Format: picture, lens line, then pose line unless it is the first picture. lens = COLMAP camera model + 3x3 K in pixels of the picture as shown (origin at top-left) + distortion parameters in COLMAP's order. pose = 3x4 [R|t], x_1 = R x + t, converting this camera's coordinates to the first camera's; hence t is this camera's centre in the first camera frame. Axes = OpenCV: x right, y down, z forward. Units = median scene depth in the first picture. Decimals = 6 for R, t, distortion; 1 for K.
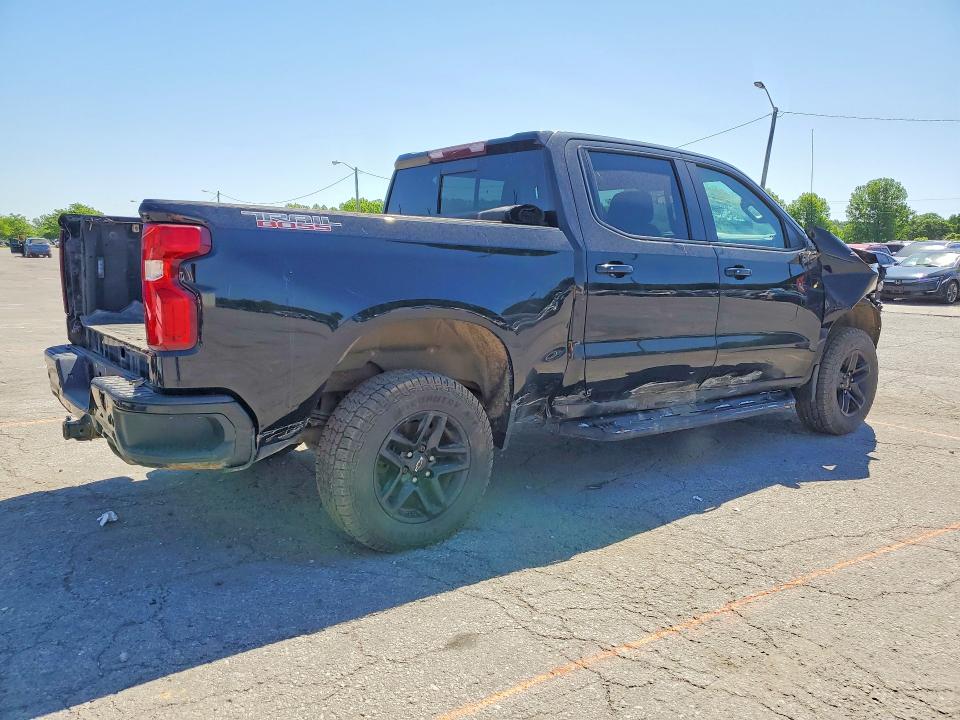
lens RADIAL K [[712.2, 0, 492.0], [0, 712.2, 363.9], [0, 0, 1]] dist [0.004027, 0.003354]
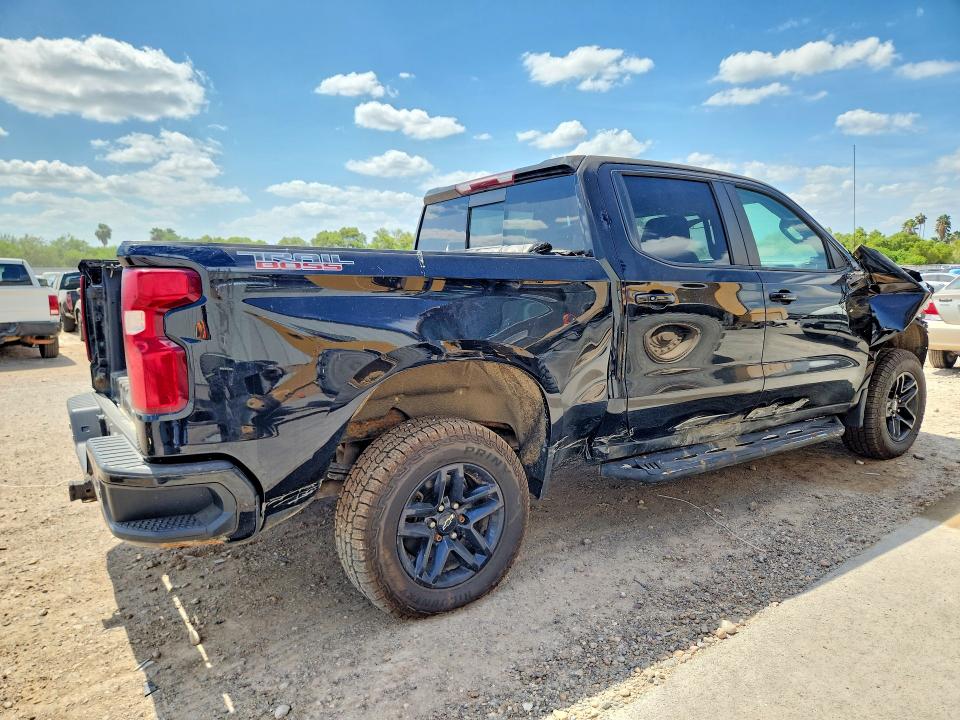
lens RADIAL K [[663.3, 0, 480.0], [0, 663.3, 360.0], [0, 0, 1]] dist [0.005162, 0.003326]
pose [[0.997573, -0.023792, -0.065431, -0.001594], [0.021421, 0.999097, -0.036705, -0.026546], [0.066245, 0.035215, 0.997182, 0.124239]]
